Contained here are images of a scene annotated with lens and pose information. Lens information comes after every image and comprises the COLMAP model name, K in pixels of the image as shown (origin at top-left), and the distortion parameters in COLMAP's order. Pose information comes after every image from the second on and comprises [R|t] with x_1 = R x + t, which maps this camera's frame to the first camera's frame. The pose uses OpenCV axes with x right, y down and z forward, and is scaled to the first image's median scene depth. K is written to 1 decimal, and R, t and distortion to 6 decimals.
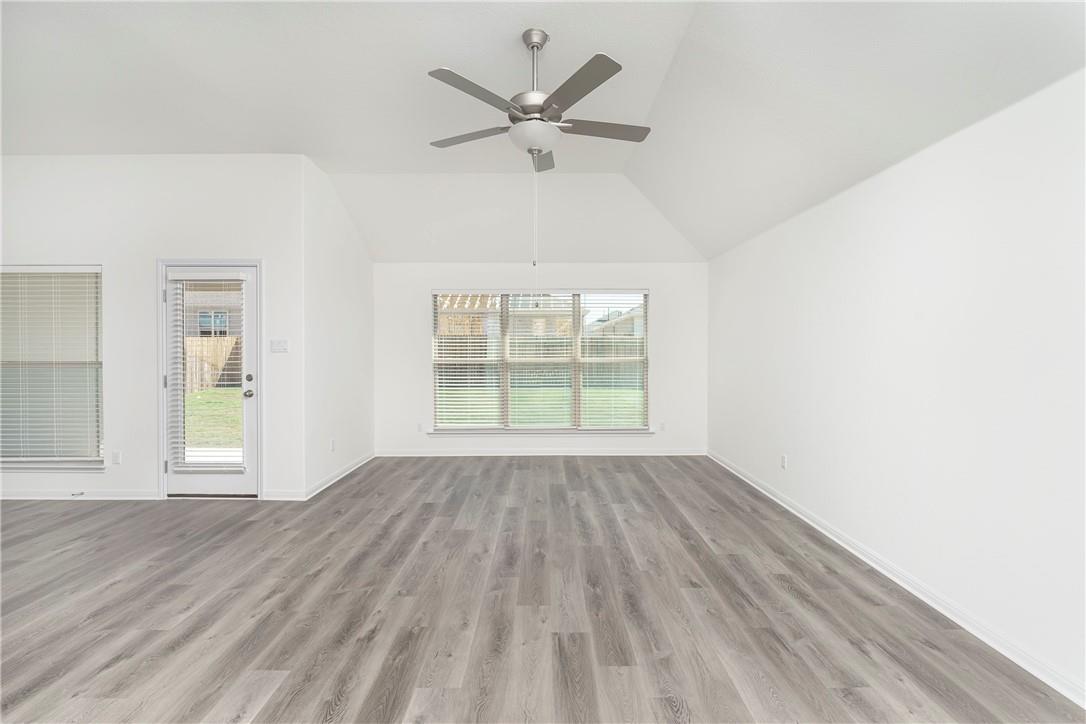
lens RADIAL K [[477.7, 0, 550.7], [0, 477.7, 358.8], [0, 0, 1]] dist [-0.003293, -0.001097]
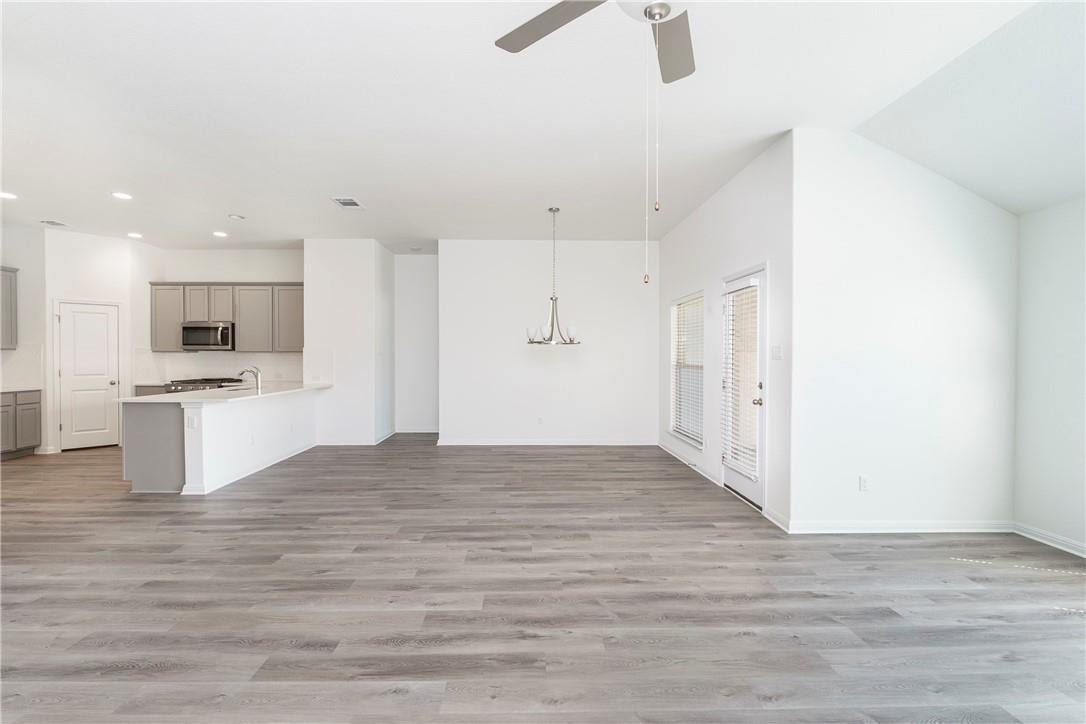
lens RADIAL K [[477.7, 0, 521.3], [0, 477.7, 359.6], [0, 0, 1]] dist [-0.003293, -0.001097]
pose [[-0.002892, 0.008568, -0.999959, 0.334705], [-0.022296, 0.999714, 0.008630, -0.009332], [0.999747, 0.022320, -0.002700, 0.515510]]
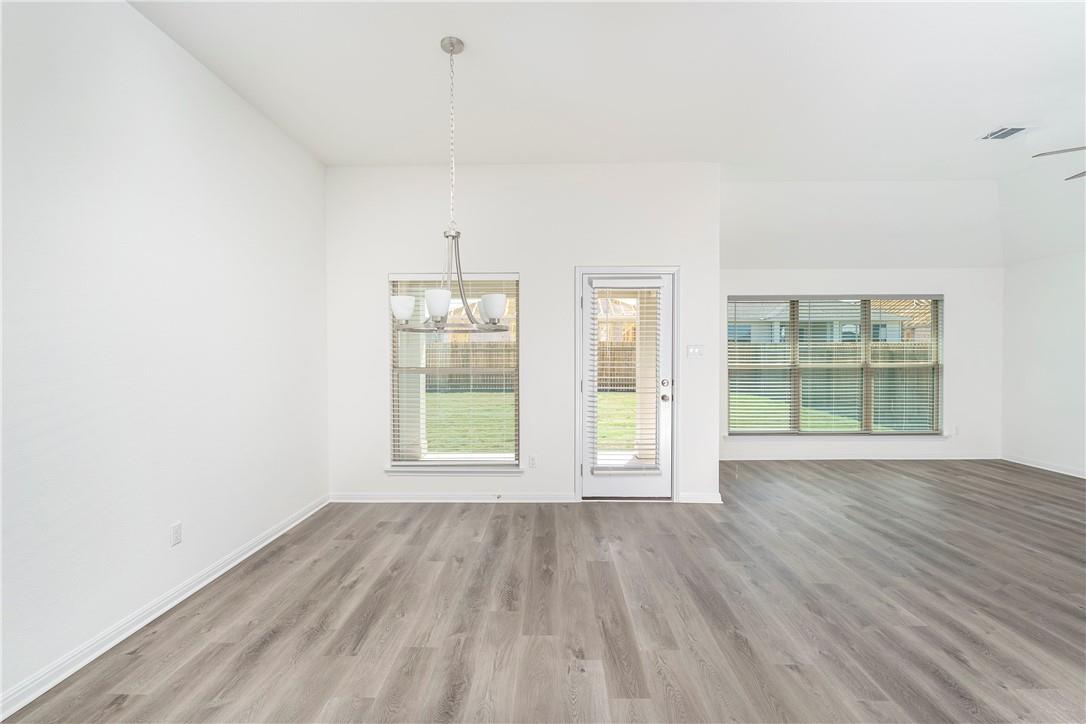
lens RADIAL K [[477.7, 0, 549.1], [0, 477.7, 356.9], [0, 0, 1]] dist [-0.003293, -0.001097]
pose [[0.999980, -0.000711, -0.006232, -0.871781], [0.000619, 0.999891, -0.014742, -0.000767], [0.006242, 0.014738, 0.999872, -0.027034]]
